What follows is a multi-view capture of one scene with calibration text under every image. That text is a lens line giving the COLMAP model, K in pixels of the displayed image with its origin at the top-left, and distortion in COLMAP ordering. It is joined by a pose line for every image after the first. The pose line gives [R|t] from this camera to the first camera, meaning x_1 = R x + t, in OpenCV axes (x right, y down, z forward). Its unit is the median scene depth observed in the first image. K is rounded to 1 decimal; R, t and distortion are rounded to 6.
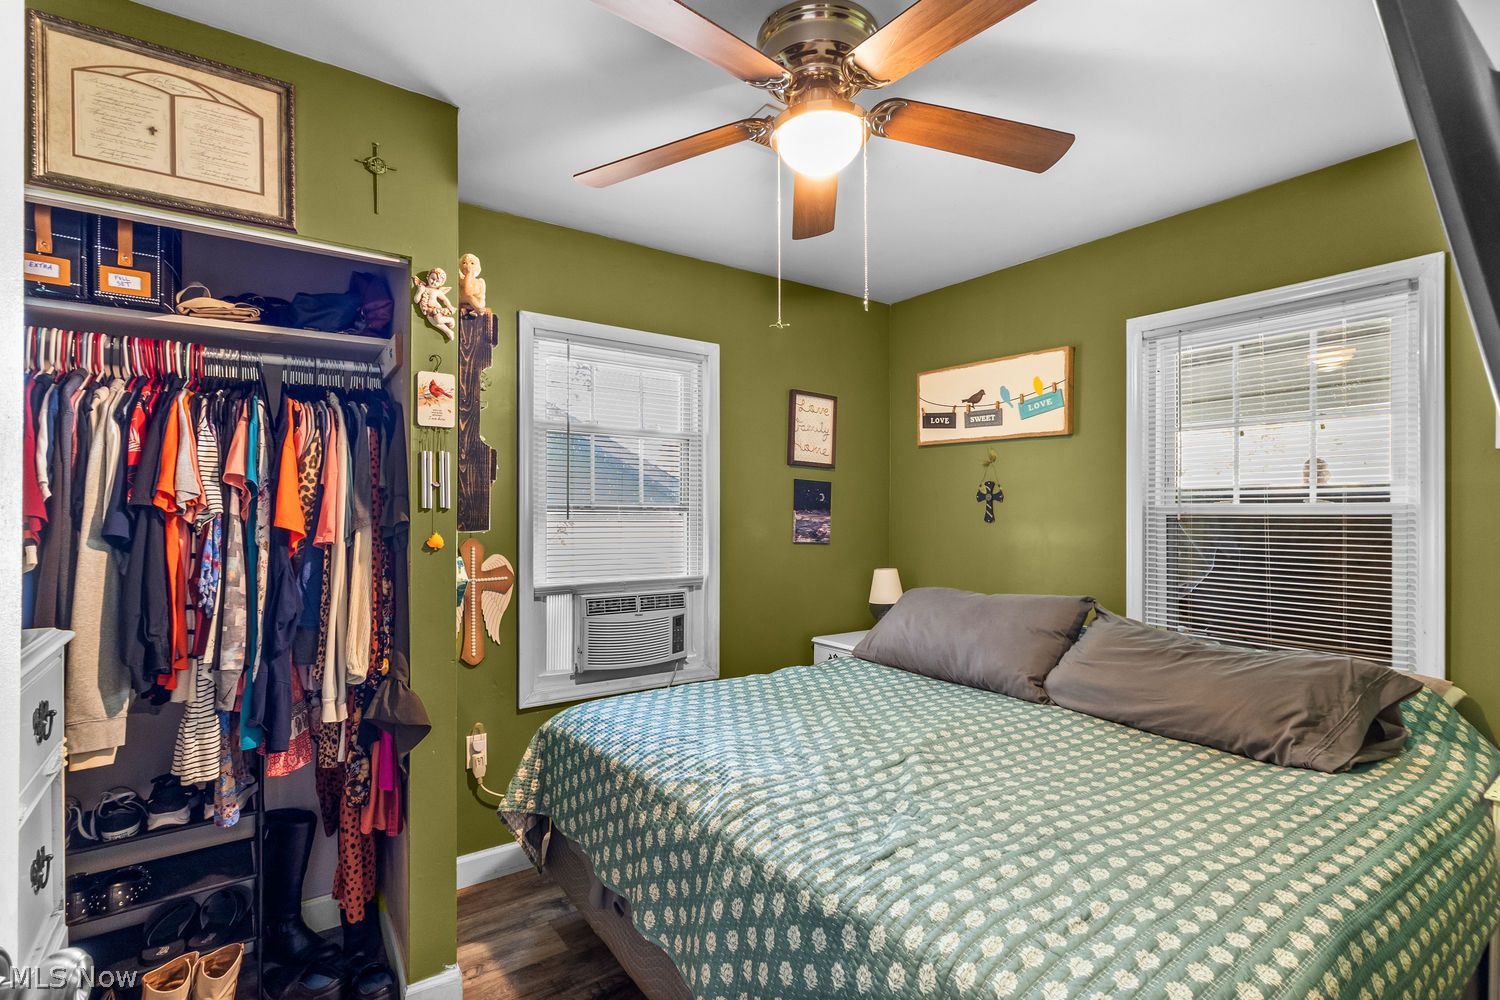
lens RADIAL K [[693.2, 0, 746.3], [0, 693.2, 508.6], [0, 0, 1]] dist [-0.003706, 0.001880]
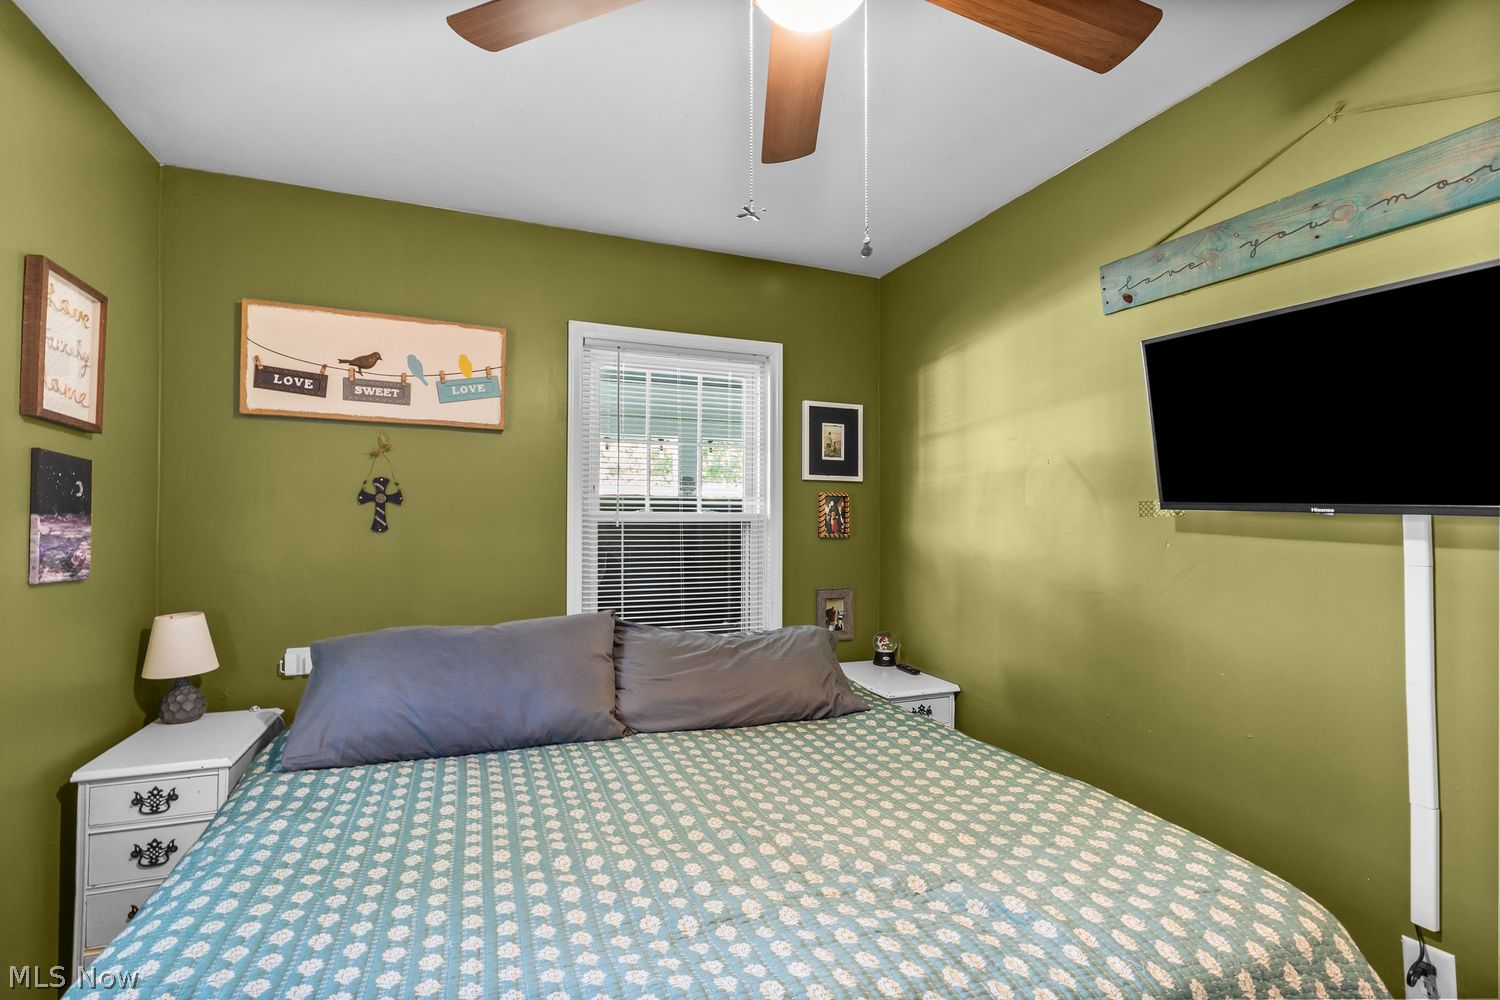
lens RADIAL K [[693.2, 0, 746.3], [0, 693.2, 508.6], [0, 0, 1]] dist [-0.003706, 0.001880]
pose [[0.253032, 0.012527, 0.967377, -0.296892], [-0.009595, 0.999899, -0.010438, -0.001586], [-0.967410, -0.006641, 0.253127, 0.472977]]
